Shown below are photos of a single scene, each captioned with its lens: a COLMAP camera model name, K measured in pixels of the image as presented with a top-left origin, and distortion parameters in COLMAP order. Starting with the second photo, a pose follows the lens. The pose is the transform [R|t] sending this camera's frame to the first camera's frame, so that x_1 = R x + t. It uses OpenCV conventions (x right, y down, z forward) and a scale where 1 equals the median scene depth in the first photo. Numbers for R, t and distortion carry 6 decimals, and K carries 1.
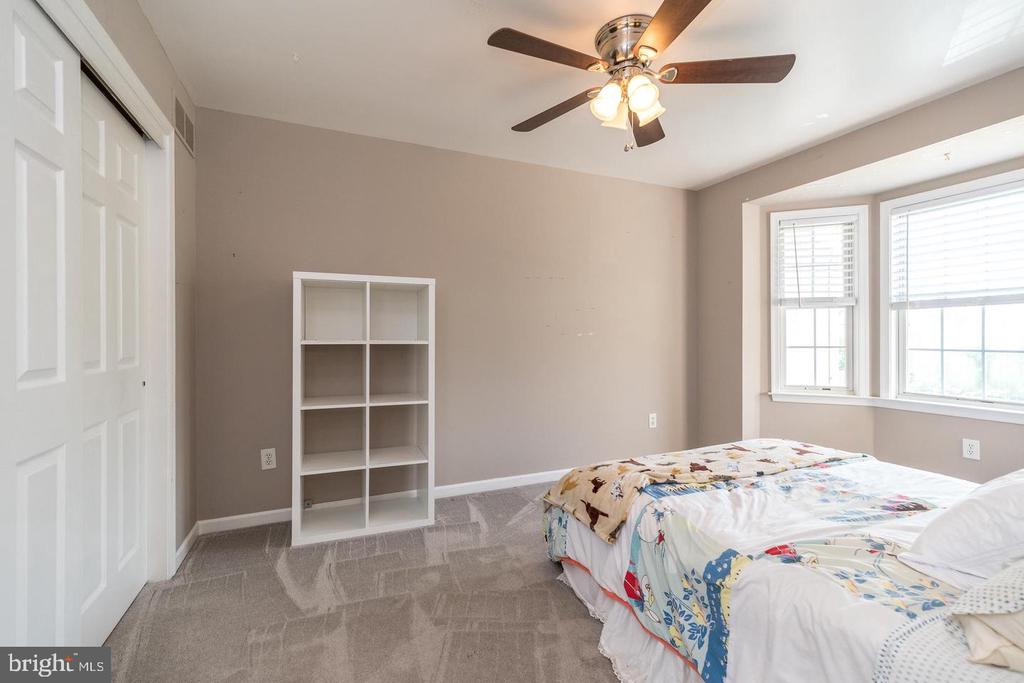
lens RADIAL K [[446.4, 0, 512.5], [0, 446.4, 346.2], [0, 0, 1]] dist [0.001858, 0.000725]
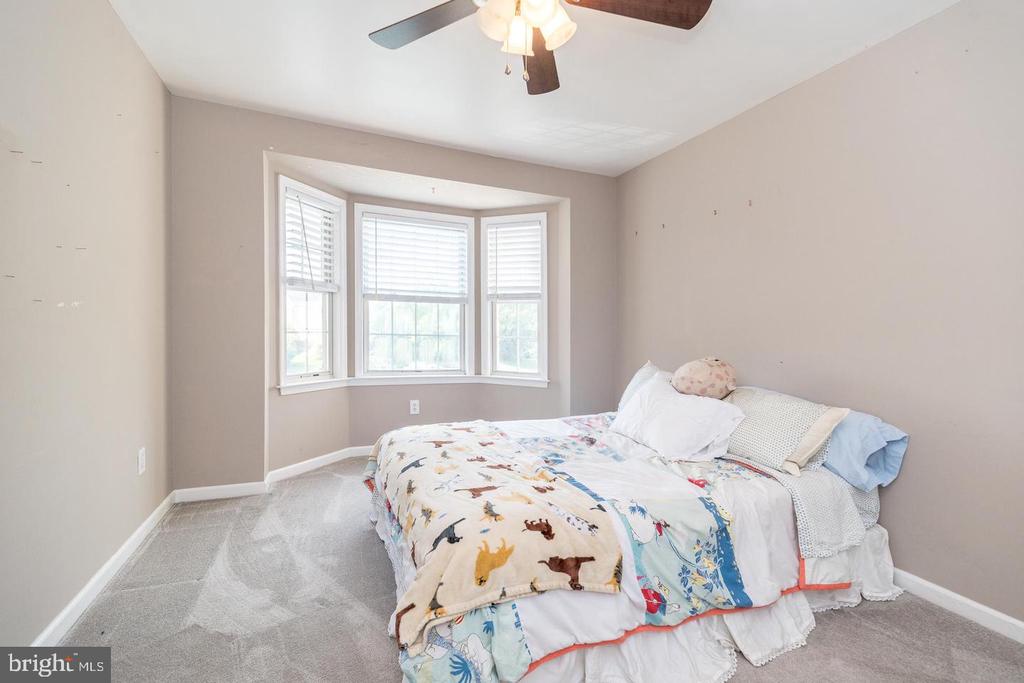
lens RADIAL K [[446.4, 0, 516.9], [0, 446.4, 331.6], [0, 0, 1]] dist [0.001858, 0.000725]
pose [[0.006578, 0.001110, 0.999978, -0.295985], [0.001759, 0.999998, -0.001121, 0.003057], [-0.999977, 0.001767, 0.006577, 0.606188]]
